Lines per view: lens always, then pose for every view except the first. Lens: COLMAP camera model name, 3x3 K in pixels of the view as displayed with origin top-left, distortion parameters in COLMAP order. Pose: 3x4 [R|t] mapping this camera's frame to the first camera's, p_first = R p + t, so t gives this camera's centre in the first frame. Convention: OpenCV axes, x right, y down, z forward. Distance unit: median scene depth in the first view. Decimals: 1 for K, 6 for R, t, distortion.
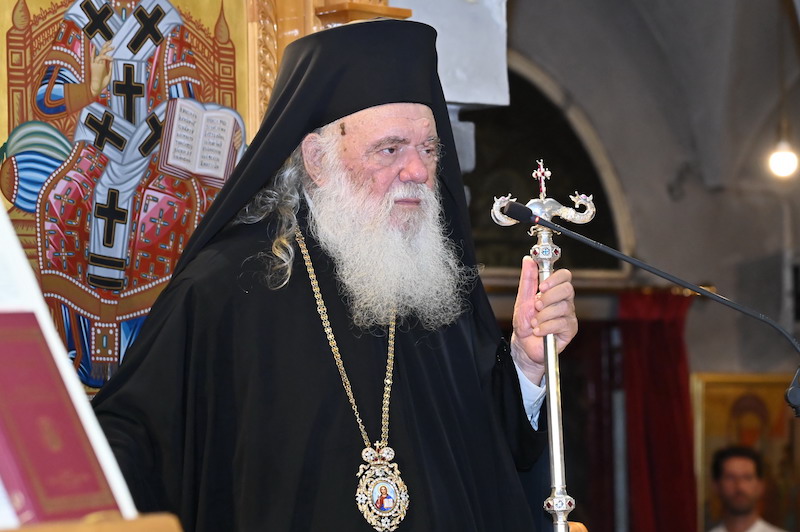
lens RADIAL K [[2762.4, 0, 399.8], [0, 2762.4, 266.2], [0, 0, 1]] dist [0.113618, 0.000000]
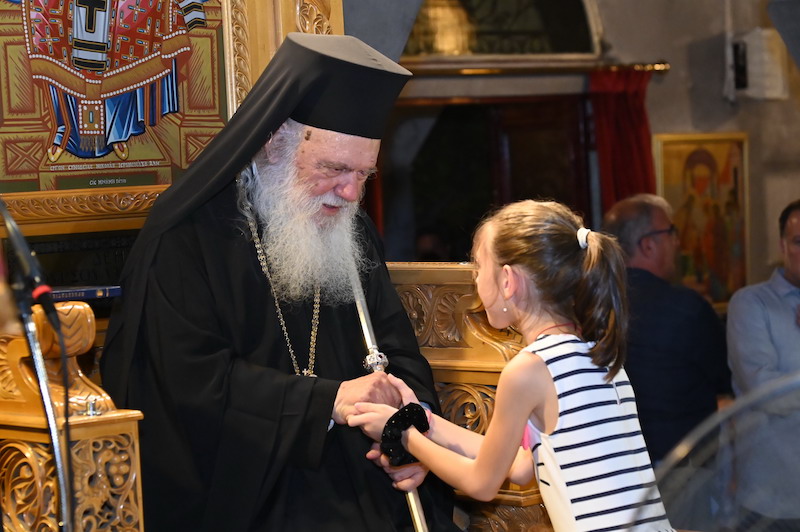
lens RADIAL K [[2129.1, 0, 400.2], [0, 2129.1, 266.0], [0, 0, 1]] dist [0.128431, 0.000000]
pose [[0.999074, -0.036582, -0.022642, 0.036688], [0.038548, 0.994871, 0.093516, 0.011090], [0.019105, -0.094303, 0.995360, 0.128368]]
